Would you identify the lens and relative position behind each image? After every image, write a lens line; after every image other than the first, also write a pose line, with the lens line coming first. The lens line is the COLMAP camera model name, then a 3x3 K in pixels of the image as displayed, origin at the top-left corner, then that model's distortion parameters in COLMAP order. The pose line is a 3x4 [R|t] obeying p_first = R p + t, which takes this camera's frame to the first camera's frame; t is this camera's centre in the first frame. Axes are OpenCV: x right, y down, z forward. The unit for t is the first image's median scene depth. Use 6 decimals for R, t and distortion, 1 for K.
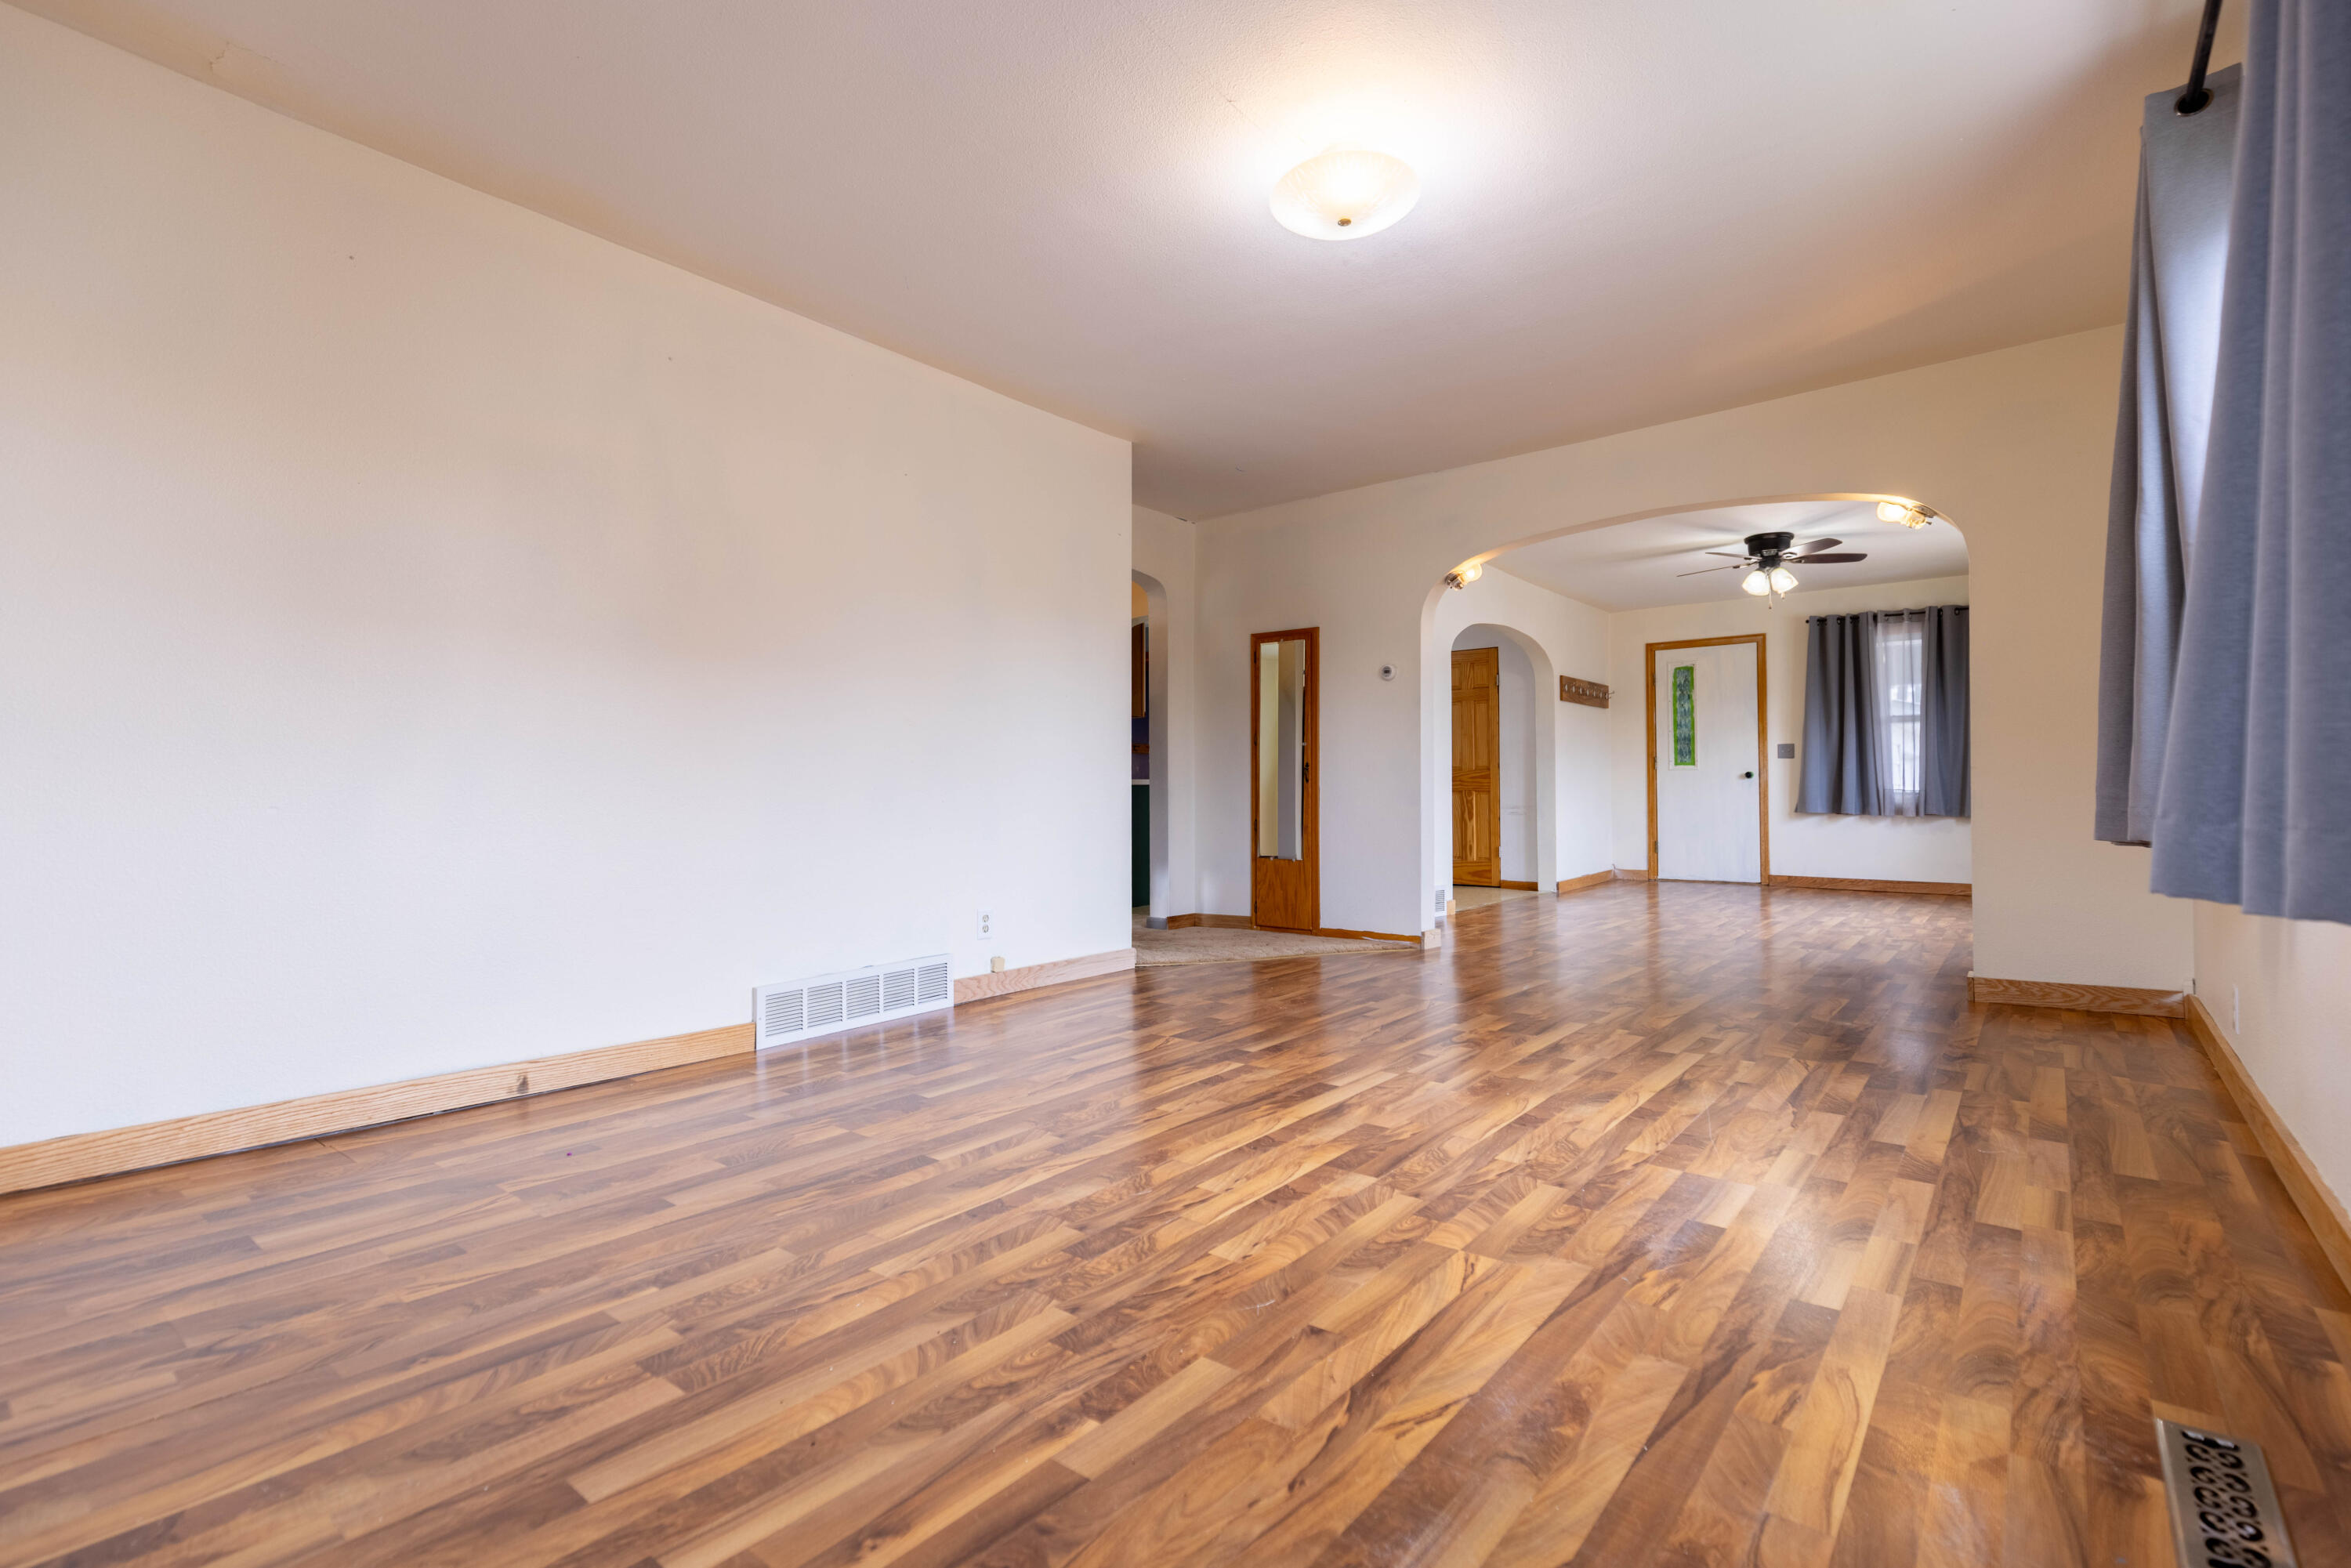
lens RADIAL K [[1071.8, 0, 1159.9], [0, 1071.8, 781.9], [0, 0, 1]] dist [0.009652, -0.001893]
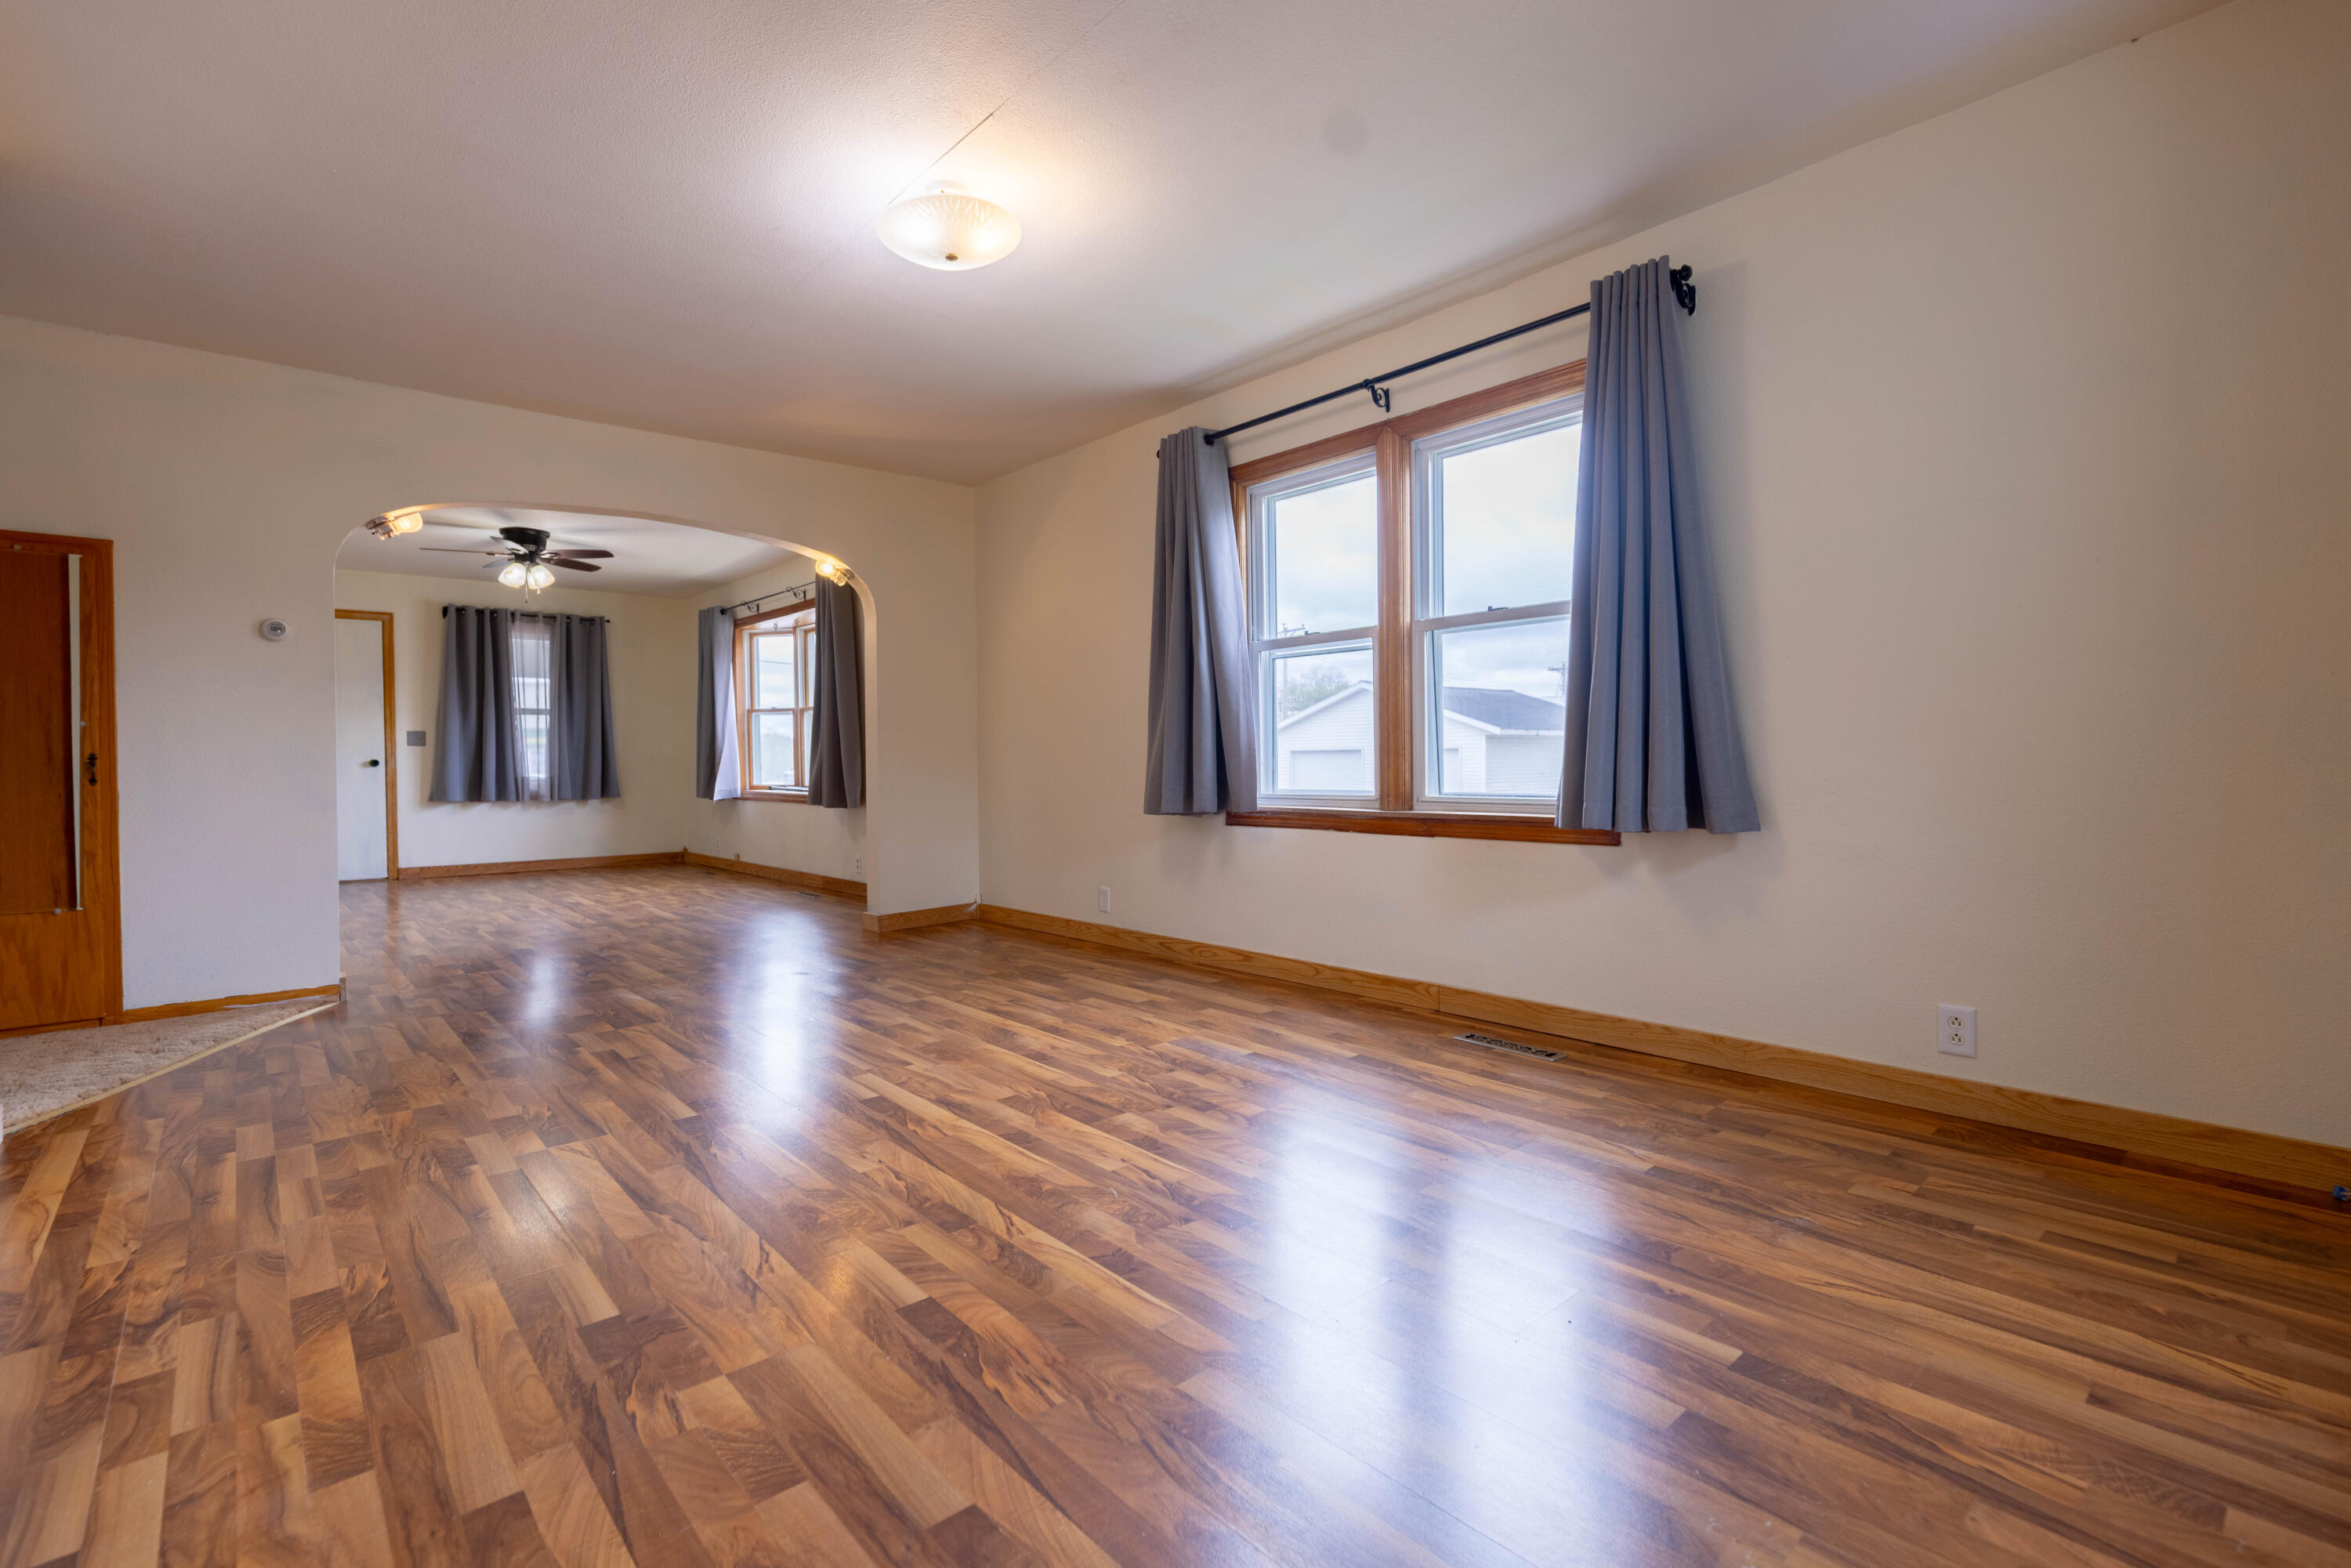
lens RADIAL K [[1056.7, 0, 1156.3], [0, 1056.7, 770.6], [0, 0, 1]] dist [0.005794, 0.000503]
pose [[0.178078, -0.009596, 0.983970, -0.811769], [0.000528, 0.999953, 0.009656, -0.030338], [-0.984016, -0.001200, 0.178075, 0.617571]]
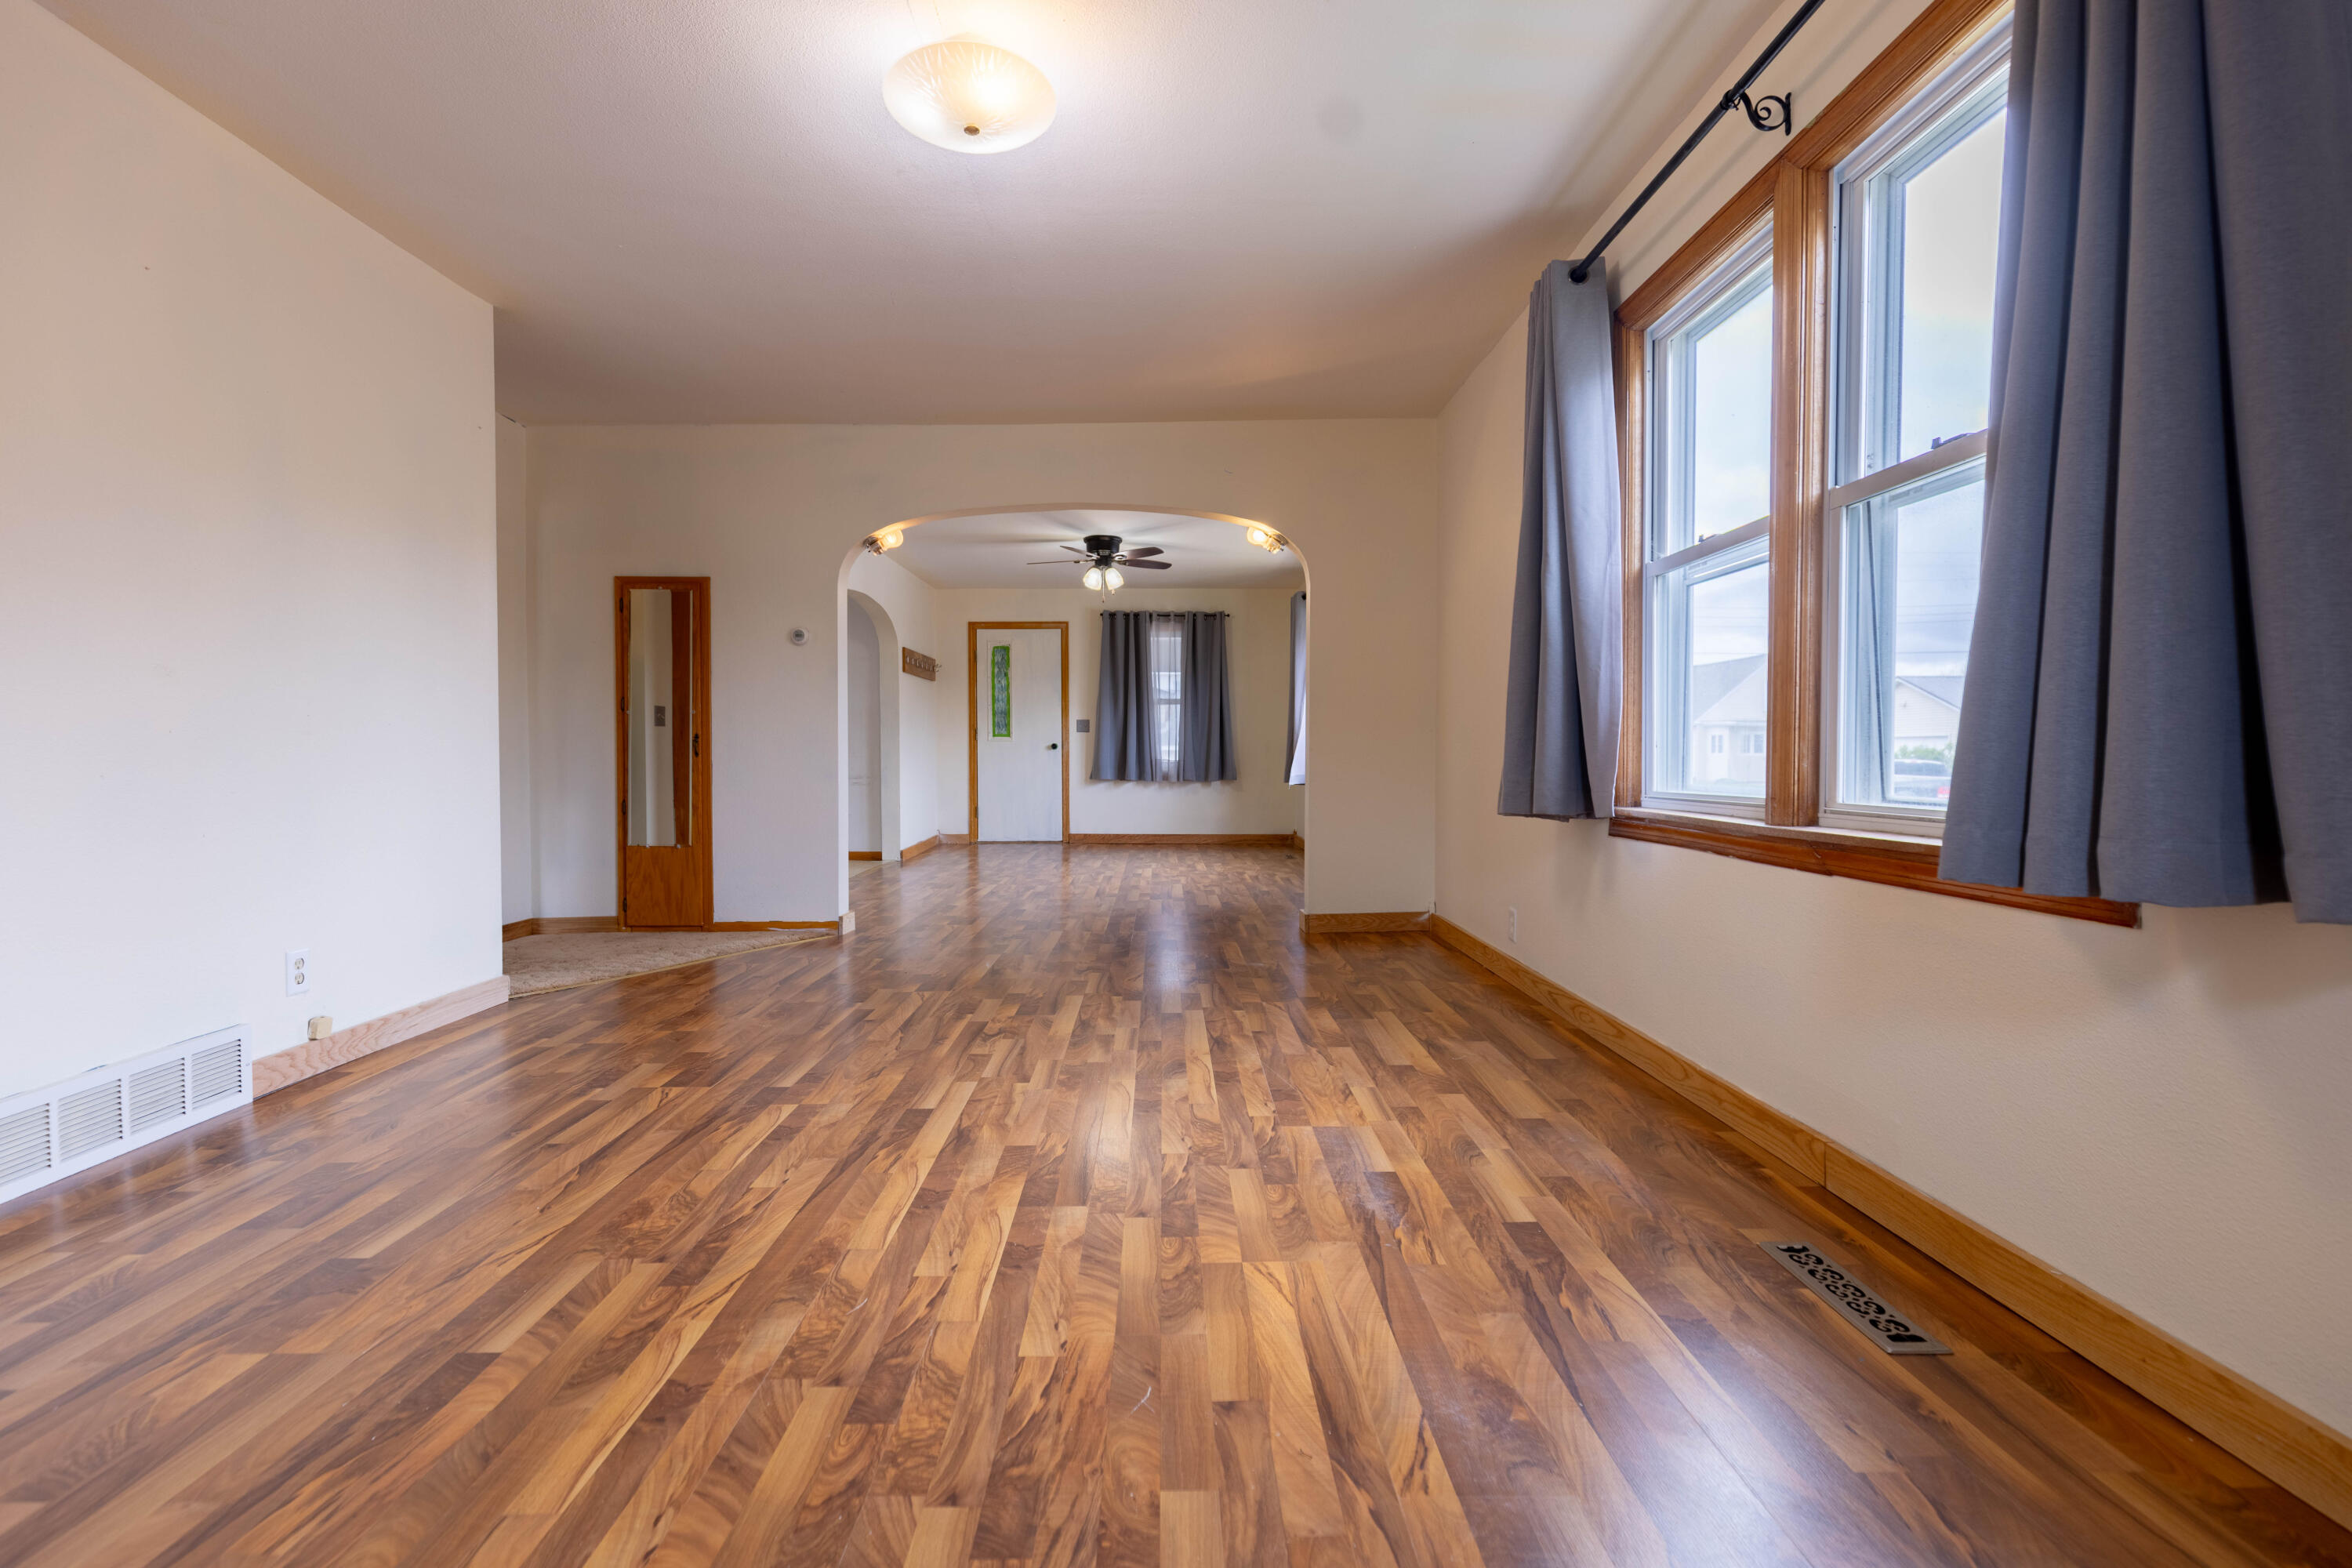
lens RADIAL K [[1072.3, 0, 1157.9], [0, 1072.3, 778.4], [0, 0, 1]] dist [0.009652, -0.001893]
pose [[0.777959, -0.012119, 0.628198, -0.266115], [-0.007165, 0.999578, 0.028156, -0.019673], [-0.628274, -0.026405, 0.777544, 0.209885]]
